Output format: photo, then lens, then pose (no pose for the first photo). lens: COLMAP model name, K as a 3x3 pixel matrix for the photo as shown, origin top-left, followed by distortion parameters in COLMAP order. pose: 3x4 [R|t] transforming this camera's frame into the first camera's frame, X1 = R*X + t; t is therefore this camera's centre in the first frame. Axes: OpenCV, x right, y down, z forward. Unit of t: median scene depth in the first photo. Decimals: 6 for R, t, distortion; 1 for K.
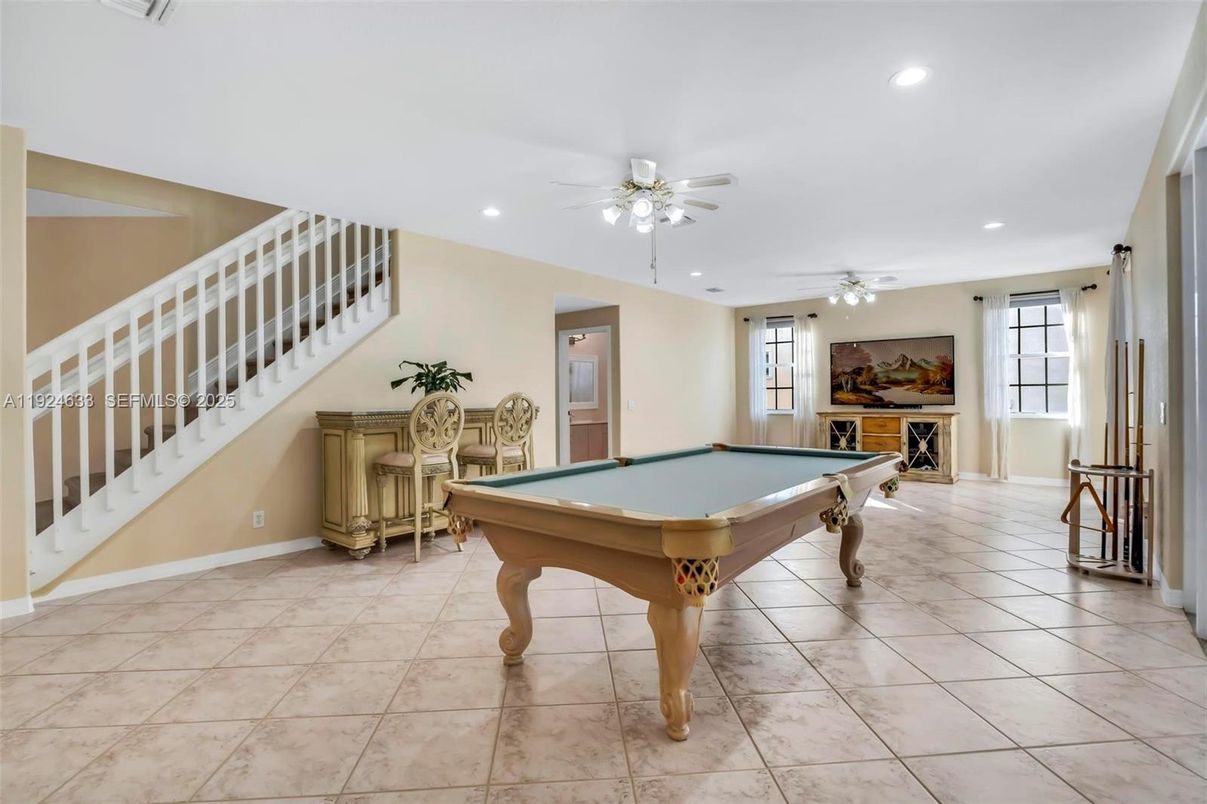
lens RADIAL K [[573.9, 0, 601.7], [0, 573.9, 398.4], [0, 0, 1]] dist [0.000041, -0.000493]
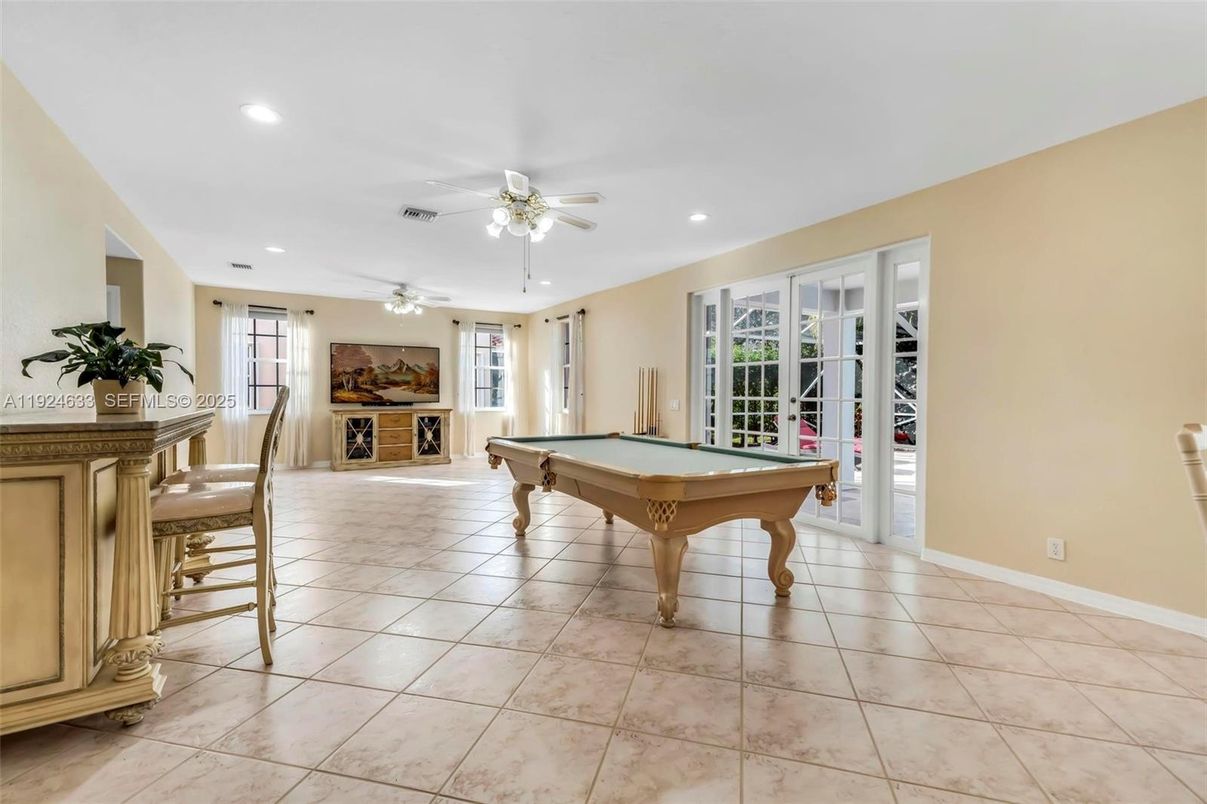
lens RADIAL K [[513.2, 0, 604.3], [0, 513.2, 401.1], [0, 0, 1]] dist [-0.001978, -0.000024]
pose [[0.318200, -0.006187, 0.948004, -0.331761], [-0.000538, 0.999977, 0.006706, 0.000959], [-0.948024, -0.002644, 0.318189, 0.270091]]
